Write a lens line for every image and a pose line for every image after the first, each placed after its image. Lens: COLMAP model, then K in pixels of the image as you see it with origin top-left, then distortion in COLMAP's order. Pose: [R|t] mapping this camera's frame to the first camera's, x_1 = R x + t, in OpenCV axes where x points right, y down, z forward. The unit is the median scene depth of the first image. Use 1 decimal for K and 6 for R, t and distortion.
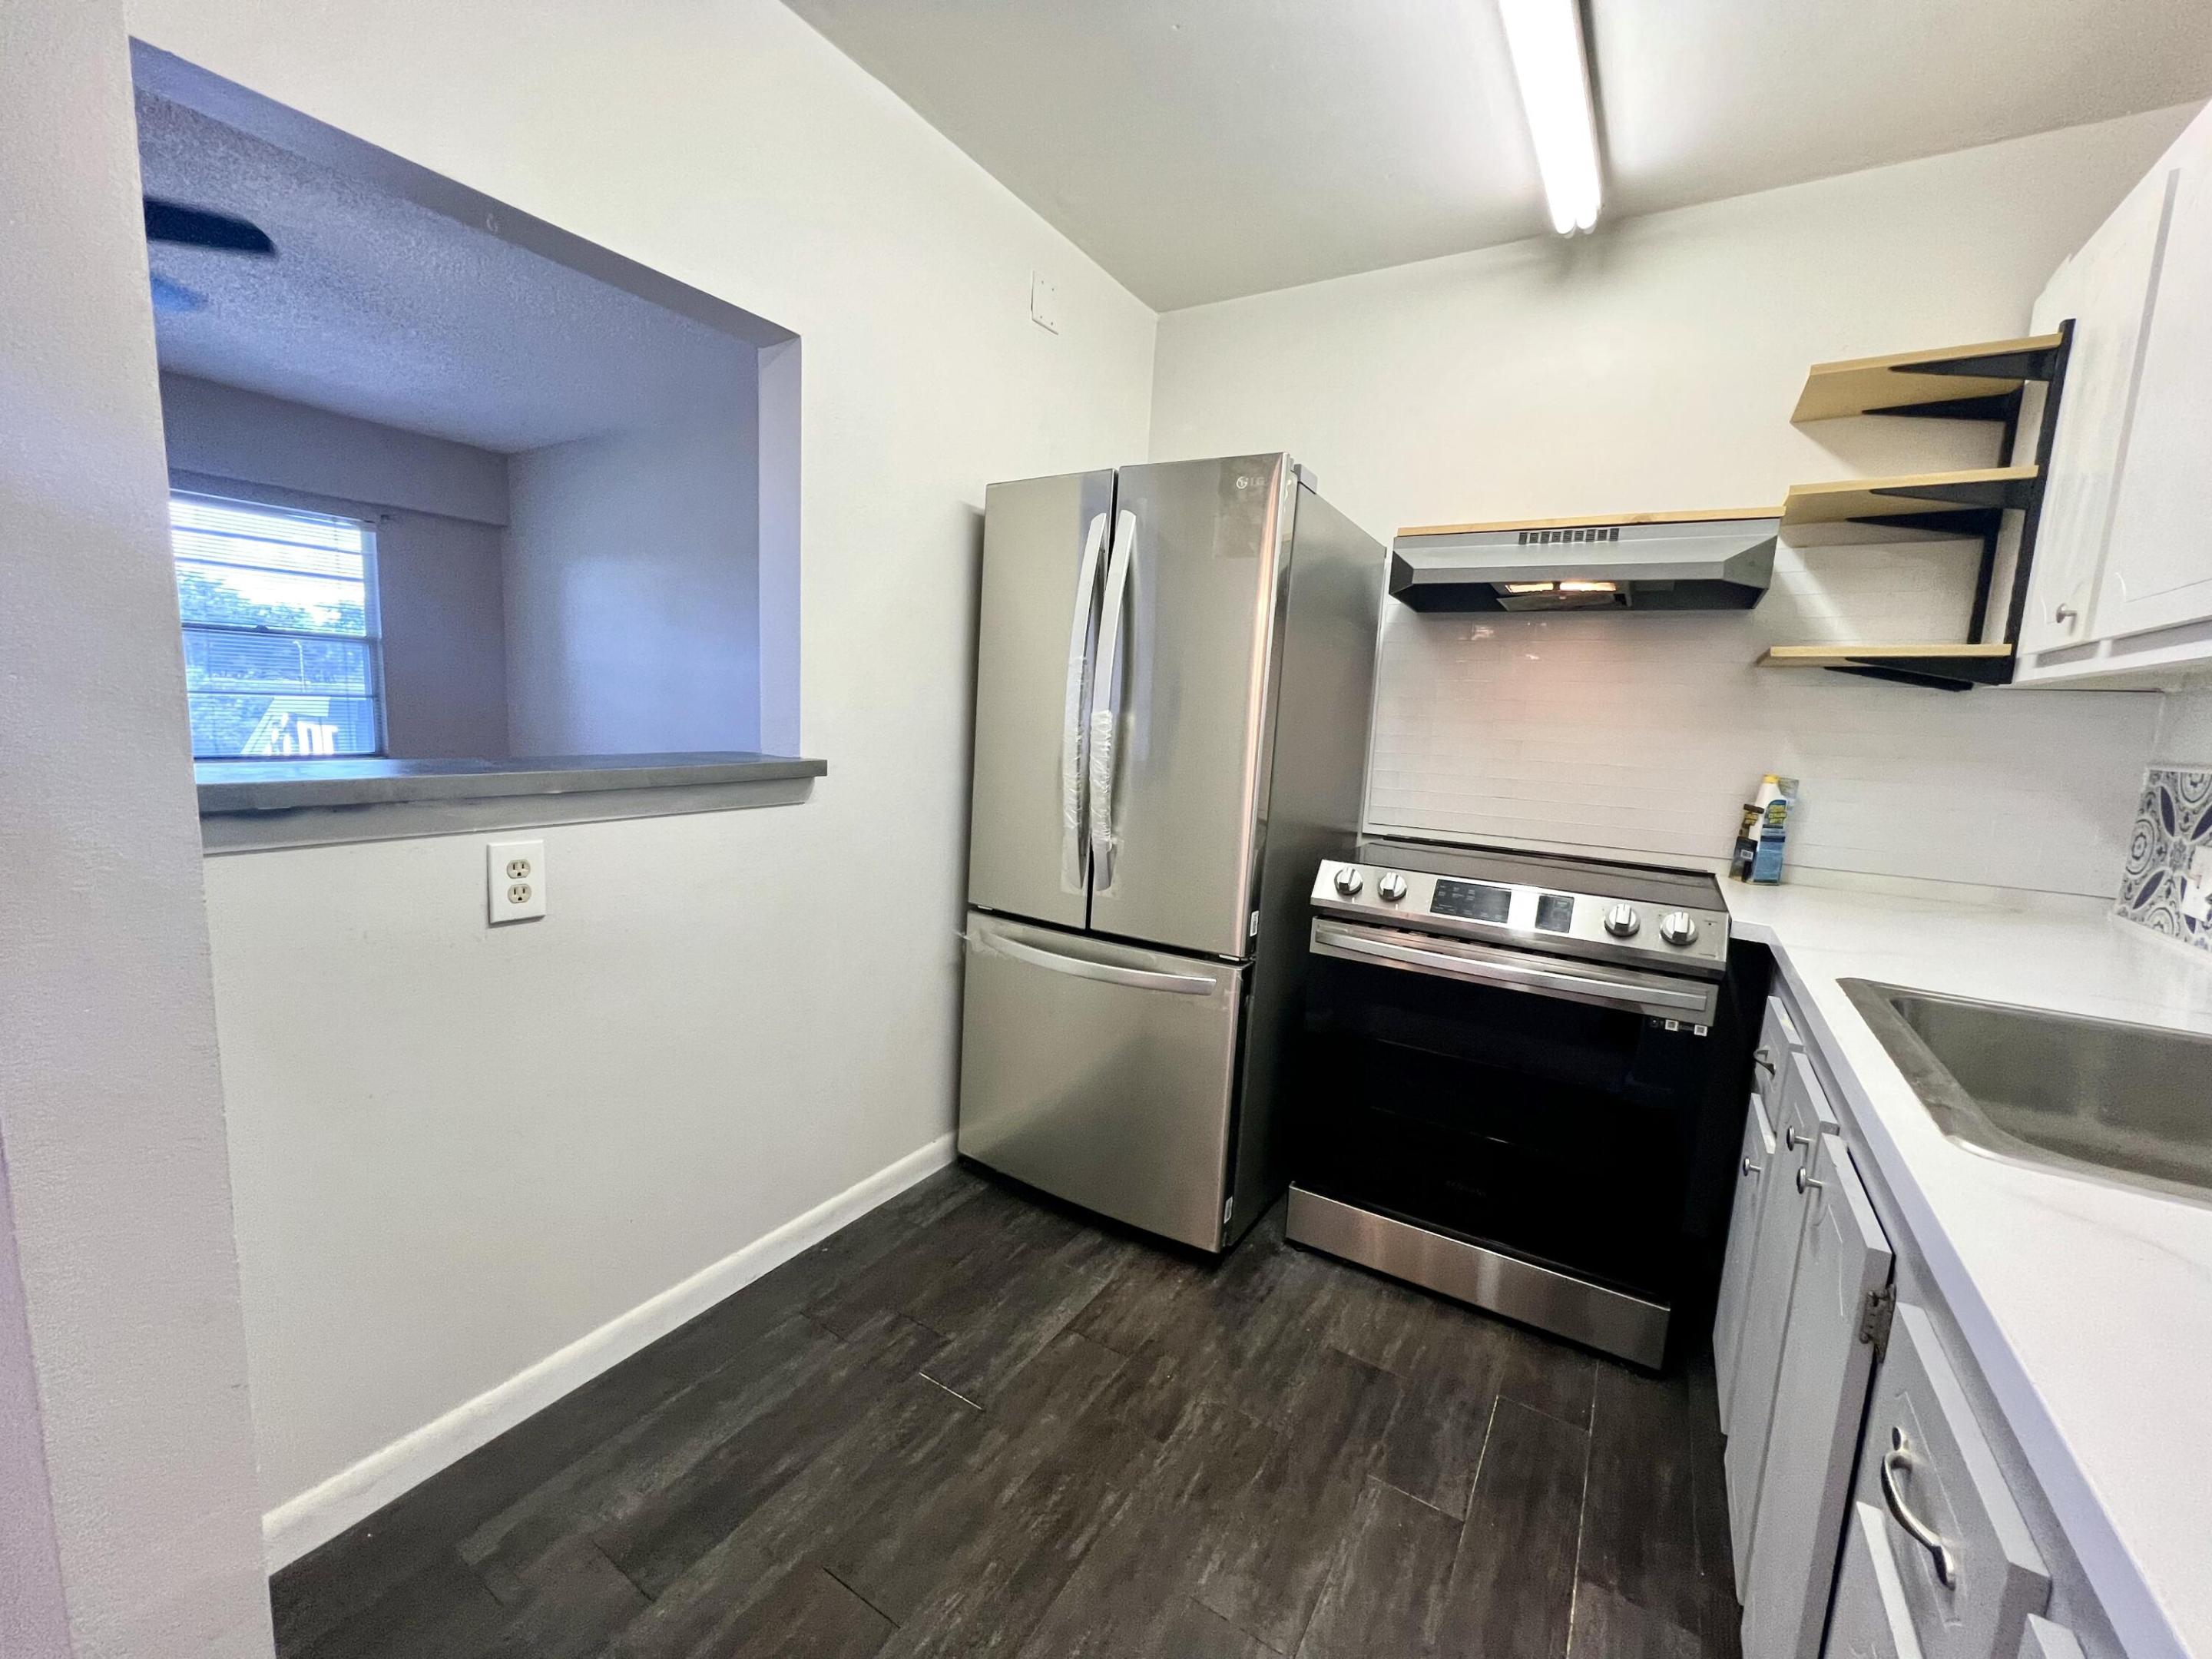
lens RADIAL K [[894.7, 0, 1096.9], [0, 894.7, 833.8], [0, 0, 1]] dist [0.005458, -0.000663]
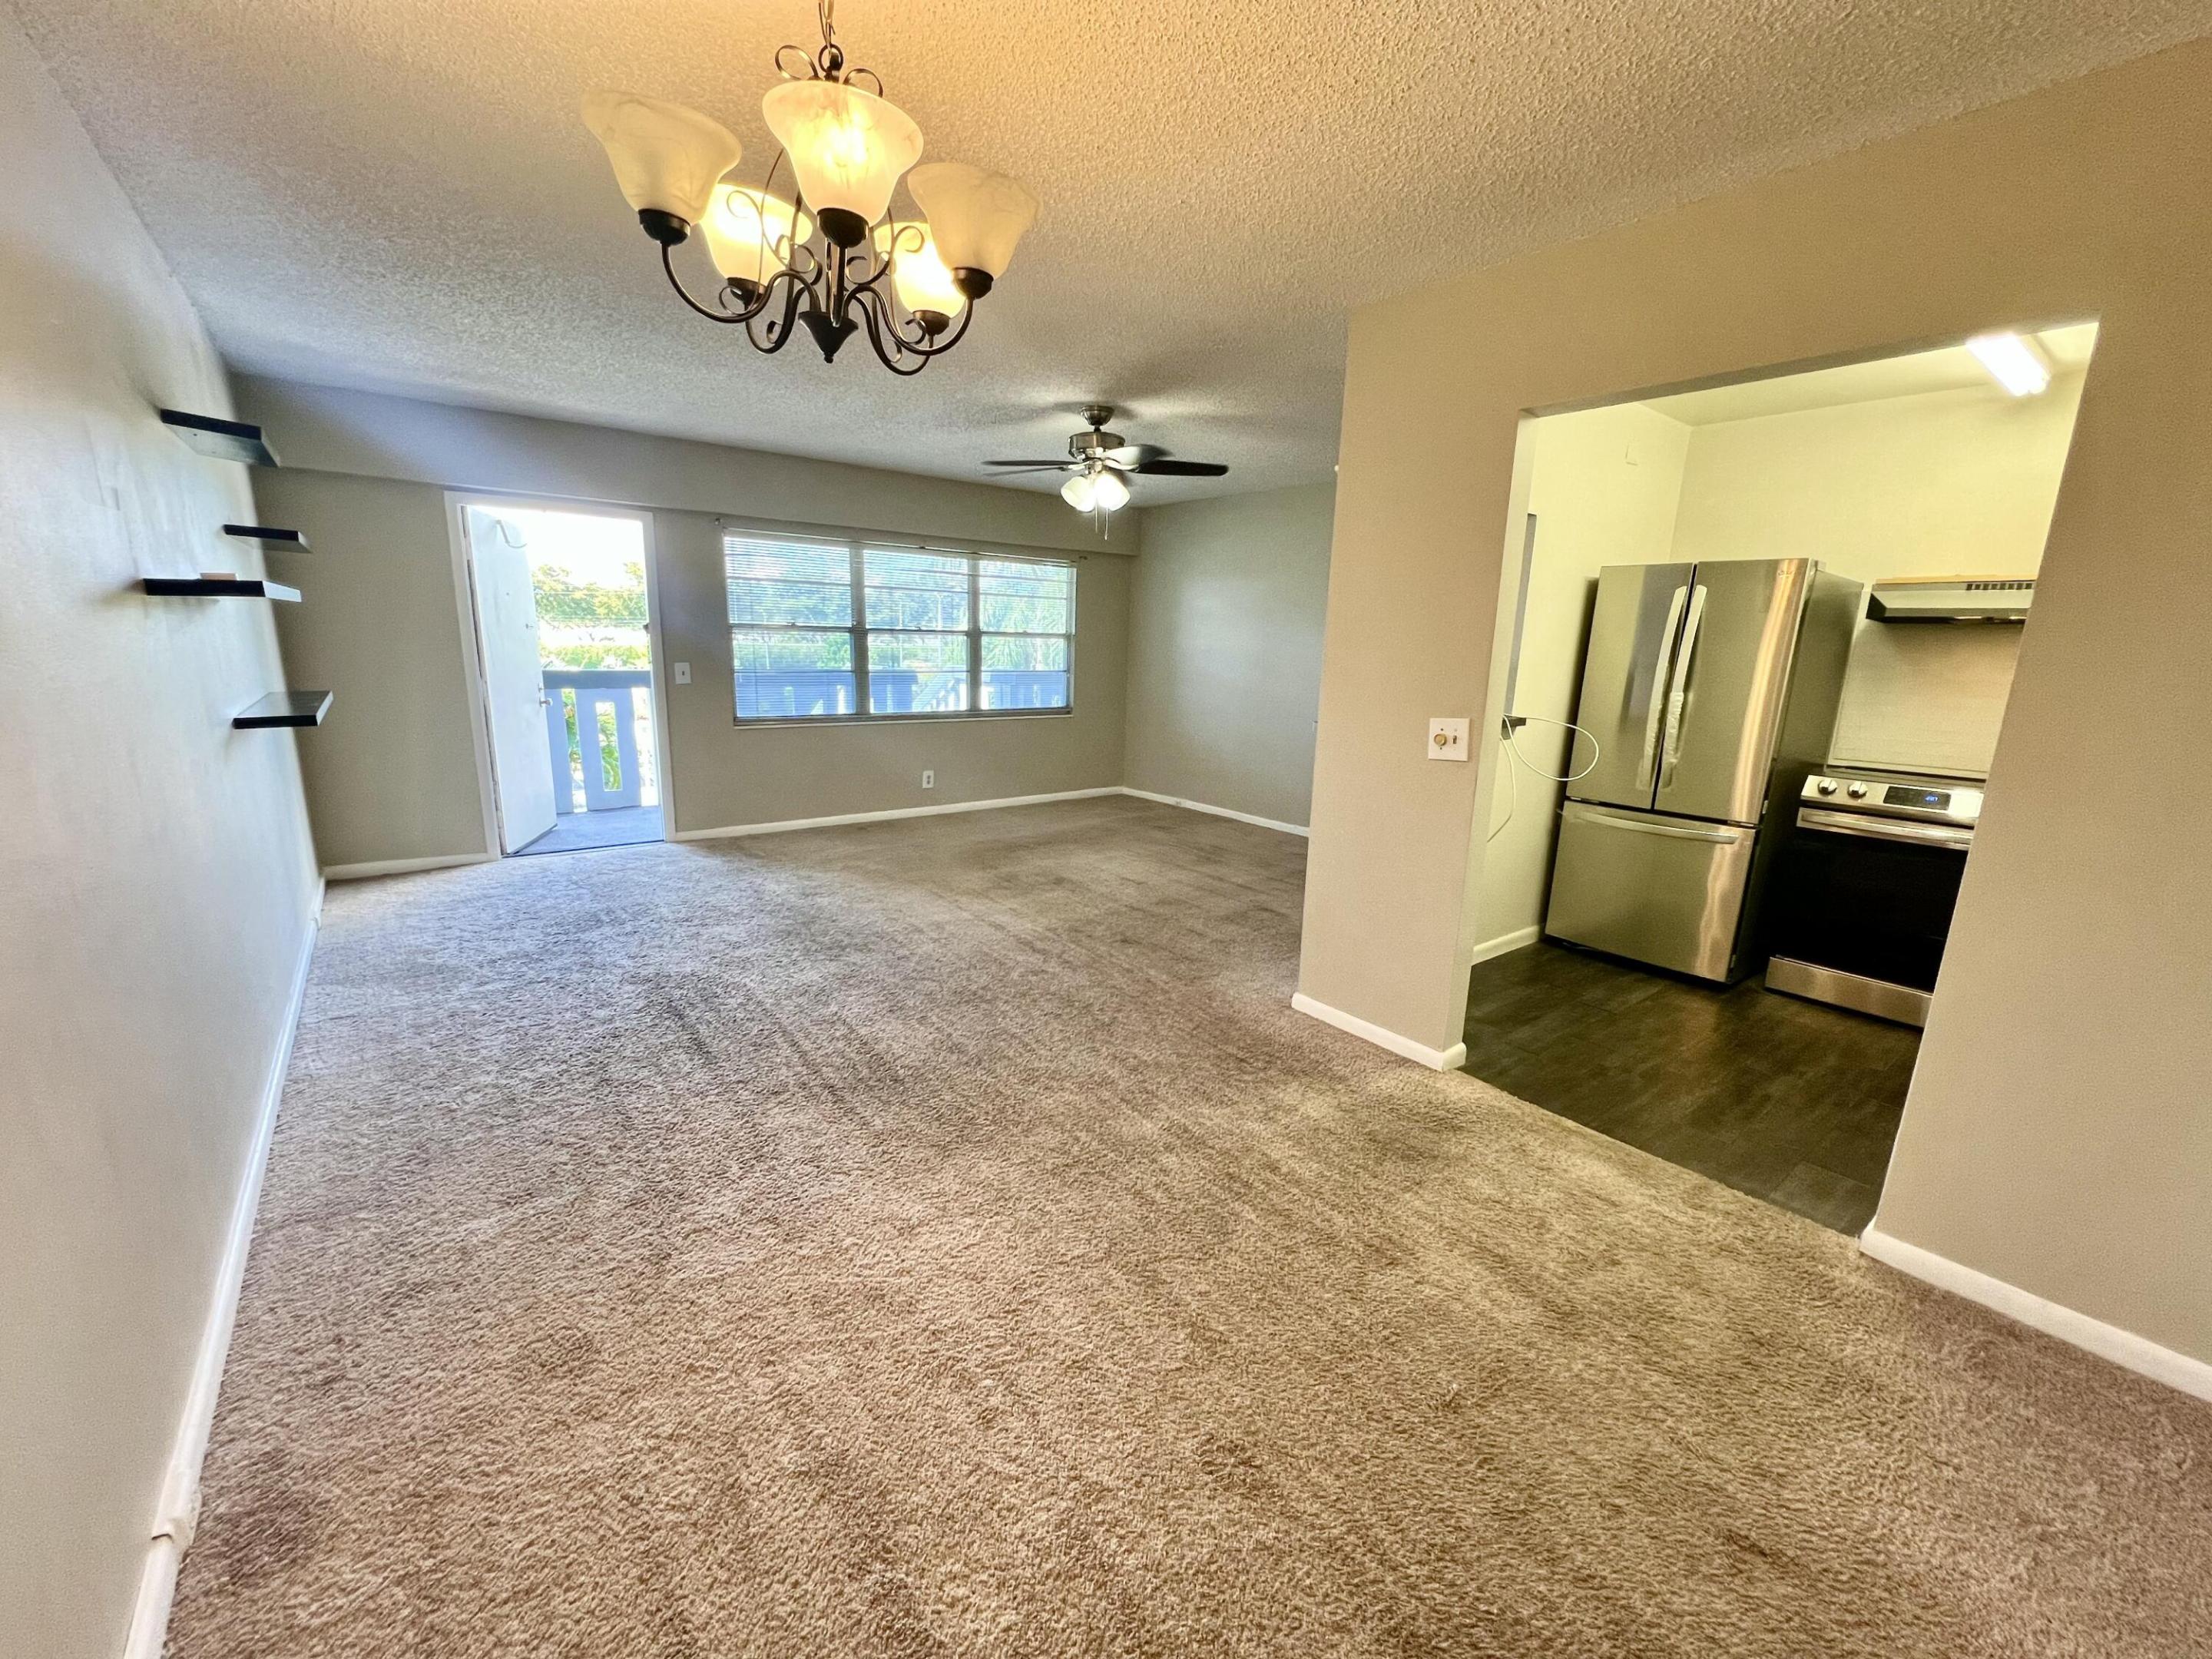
lens RADIAL K [[880.4, 0, 1108.1], [0, 880.4, 831.3], [0, 0, 1]] dist [0.003756, 0.001097]
pose [[0.941418, 0.050282, -0.333472, -0.494868], [-0.029813, 0.997359, 0.066222, 0.069026], [0.335921, -0.052401, 0.940431, -1.191394]]
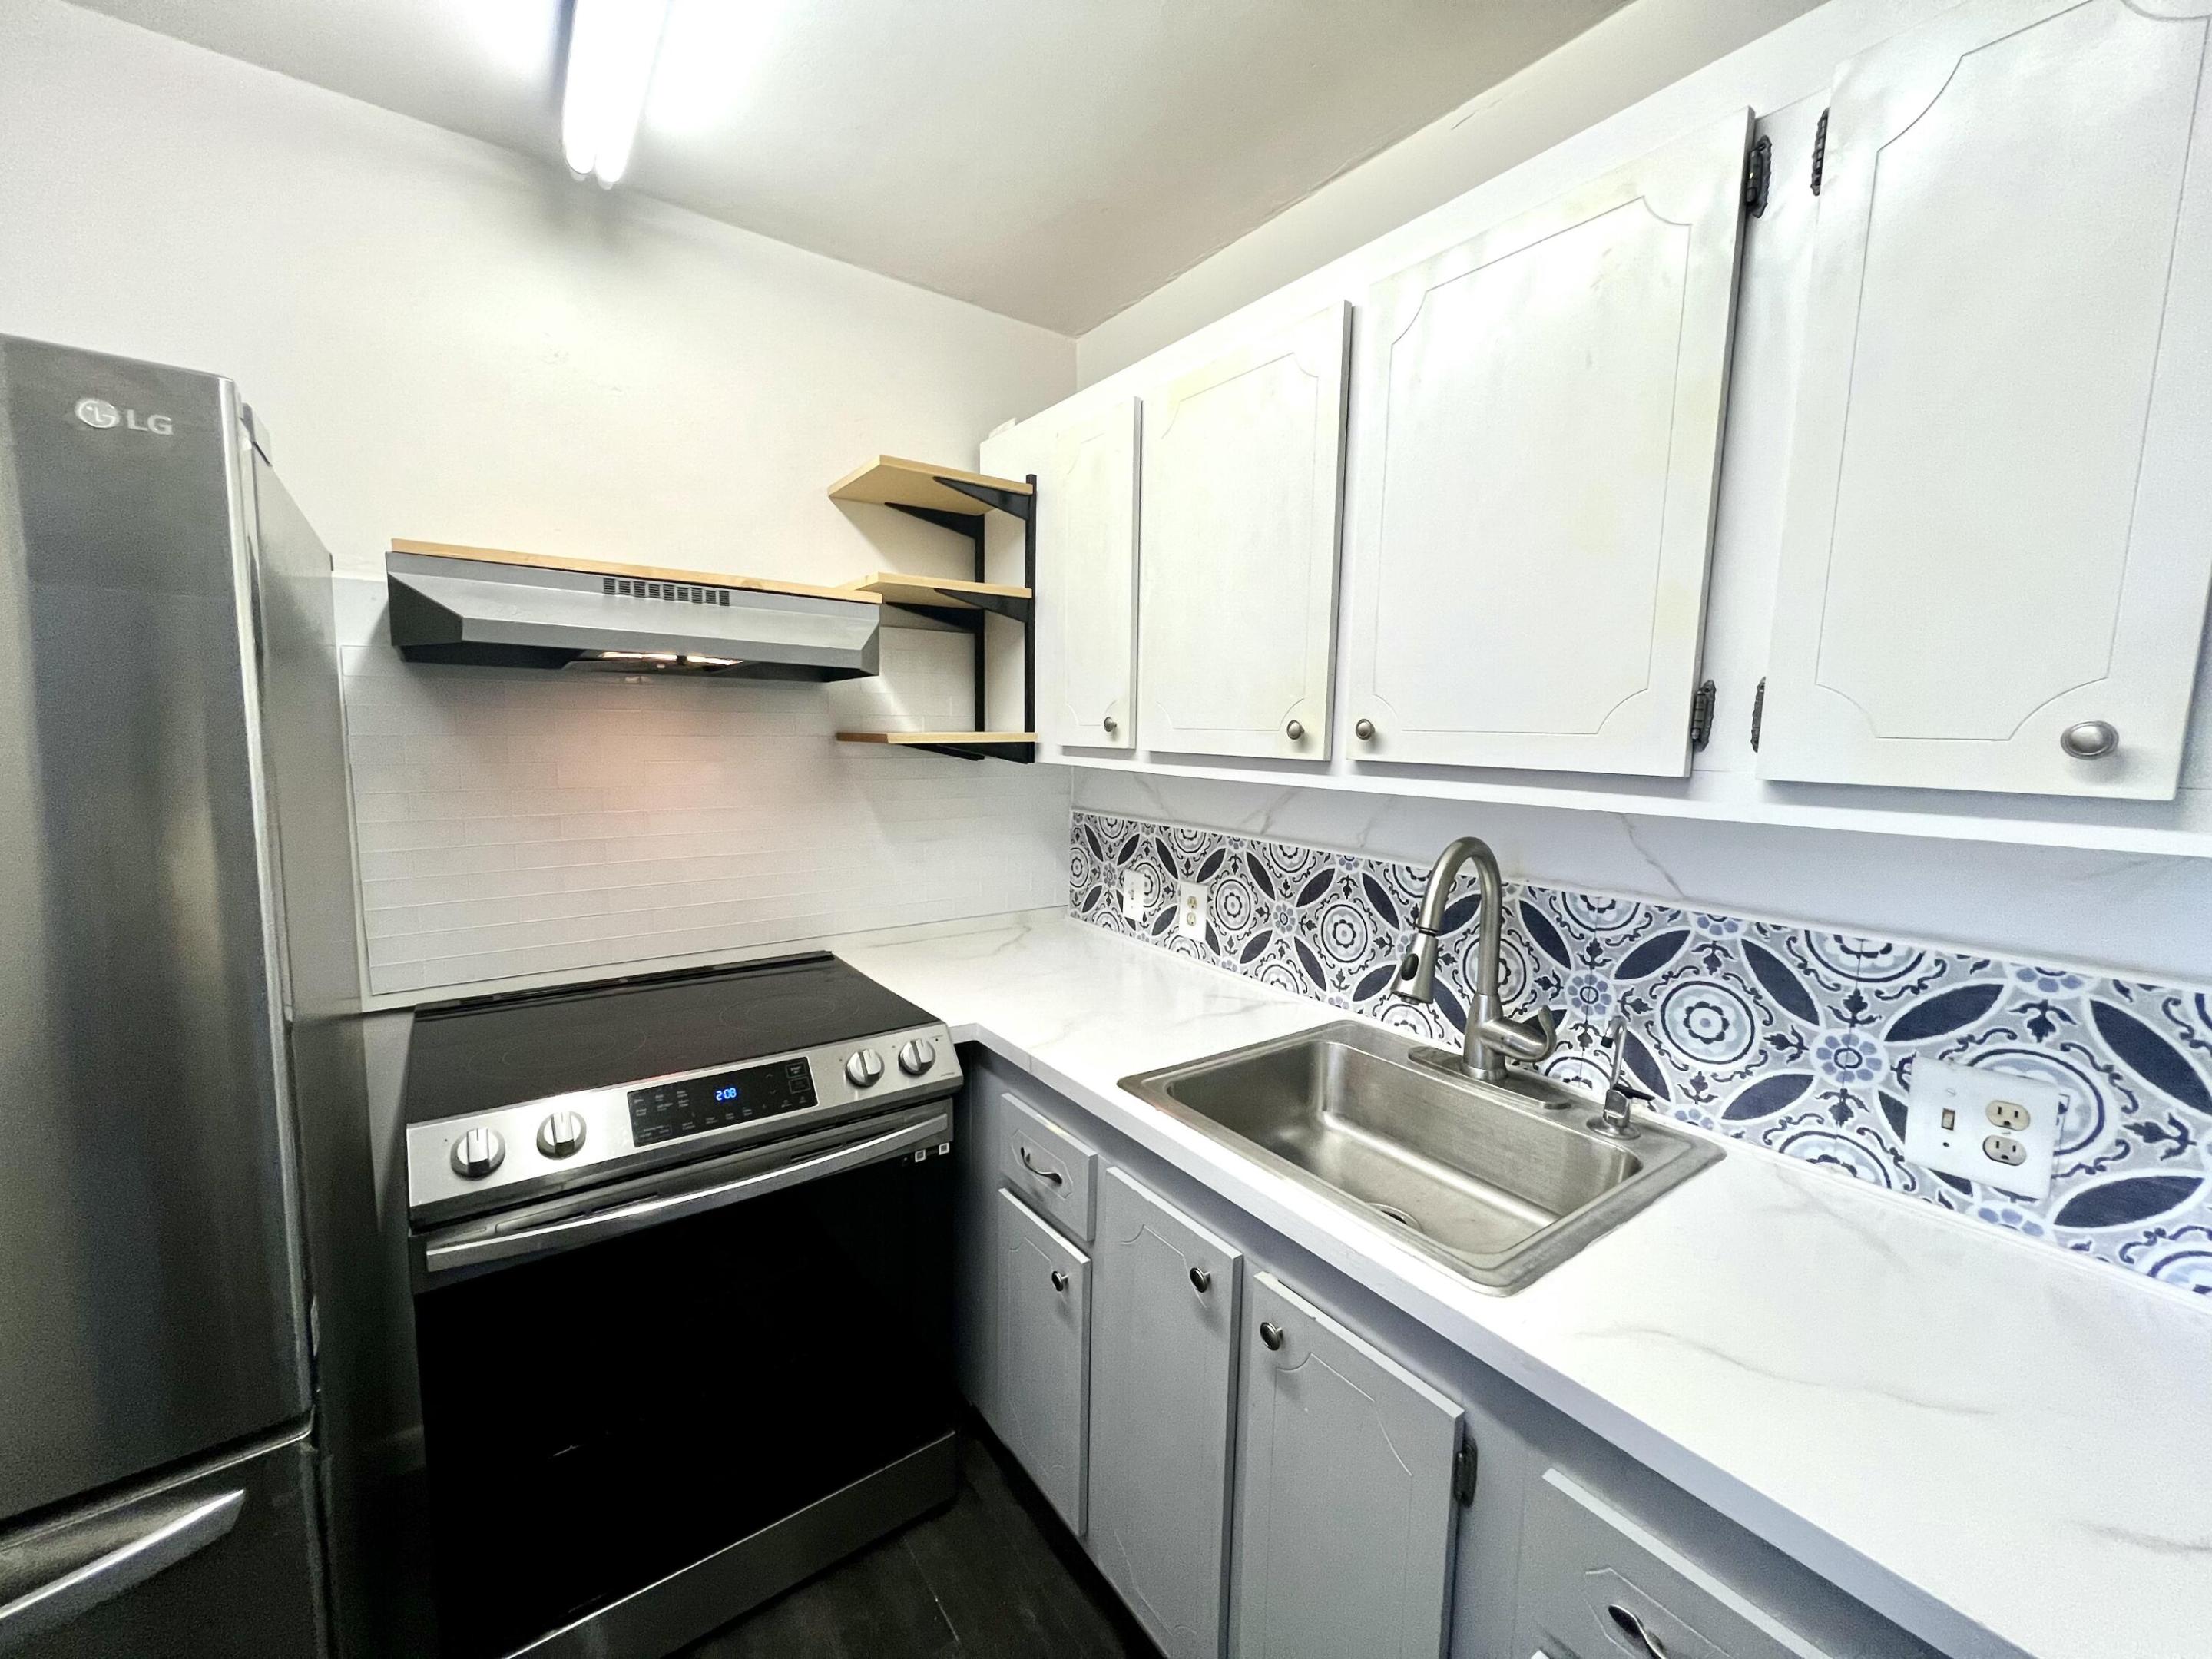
lens RADIAL K [[894.7, 0, 1104.4], [0, 894.7, 831.5], [0, 0, 1]] dist [0.005458, -0.000663]
pose [[0.382945, -0.148965, 0.911681, -0.071389], [0.128195, 0.985933, 0.107250, -0.167743], [-0.914833, 0.075802, 0.396655, 0.374205]]
